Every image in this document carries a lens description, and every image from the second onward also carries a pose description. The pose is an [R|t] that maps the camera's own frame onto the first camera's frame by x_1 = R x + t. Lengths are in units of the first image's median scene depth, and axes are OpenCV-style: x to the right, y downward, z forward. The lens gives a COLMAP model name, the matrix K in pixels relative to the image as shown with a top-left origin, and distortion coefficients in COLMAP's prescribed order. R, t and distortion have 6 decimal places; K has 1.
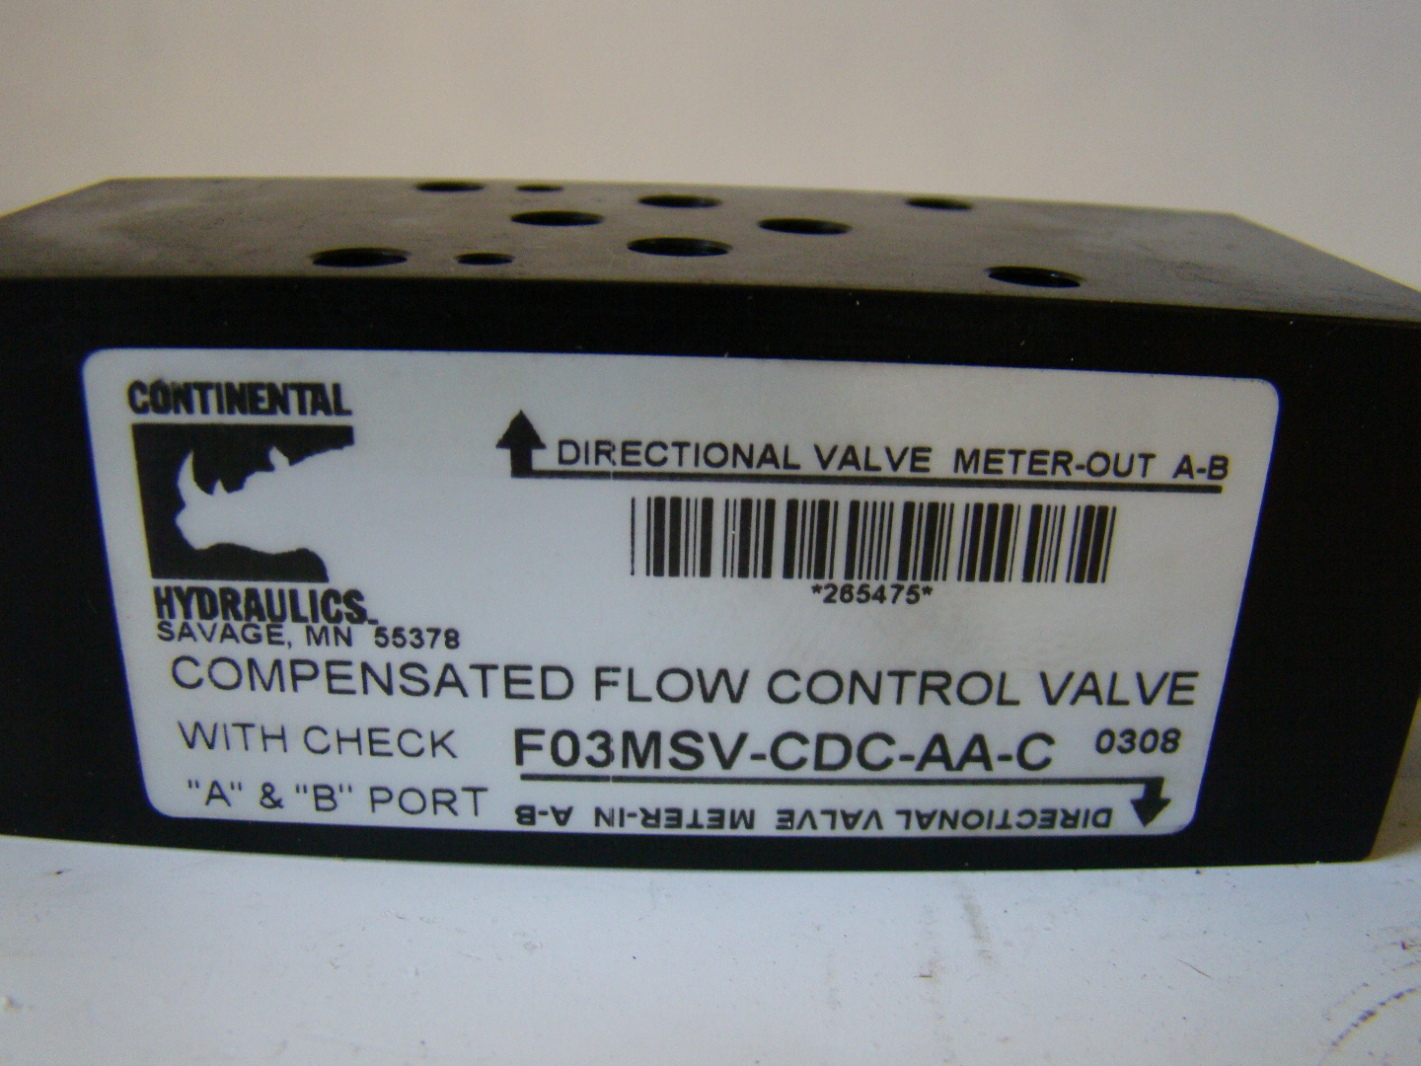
lens RADIAL K [[1211.6, 0, 710.5], [0, 1211.6, 533.0], [0, 0, 1]] dist [-0.157582, -0.000249]
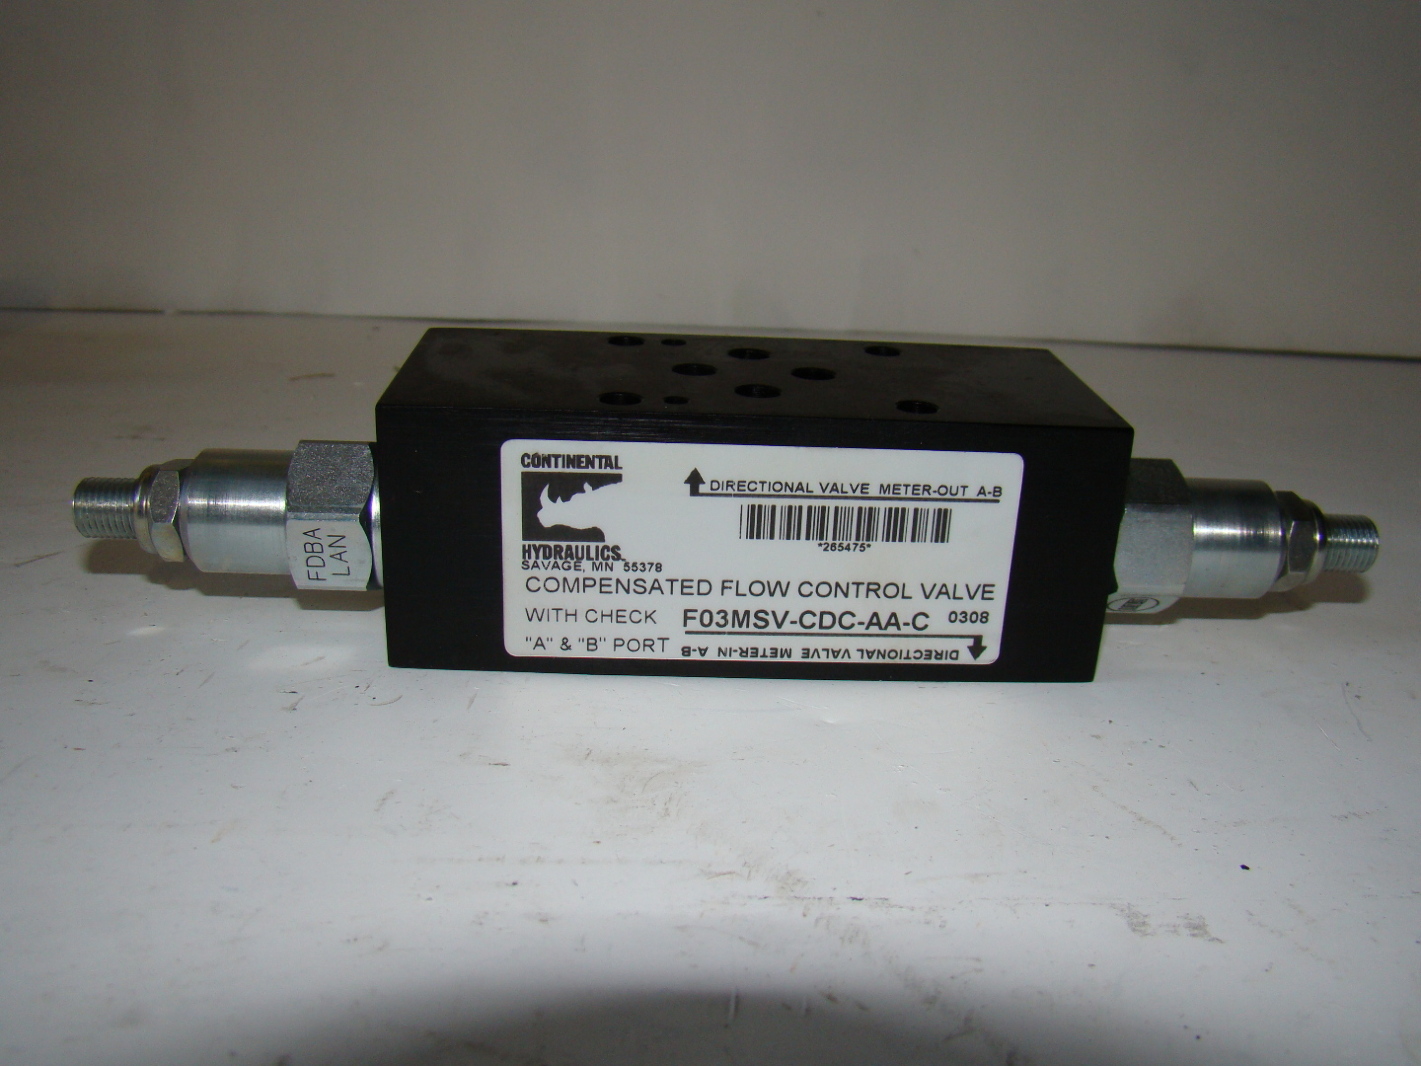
lens RADIAL K [[1278.8, 0, 710.5], [0, 1278.8, 533.0], [0, 0, 1]] dist [-0.100055, -0.002189]
pose [[0.999918, 0.000535, 0.012779, -0.149821], [-0.000416, 0.999956, -0.009341, 0.046187], [-0.012784, 0.009335, 0.999875, -1.407875]]
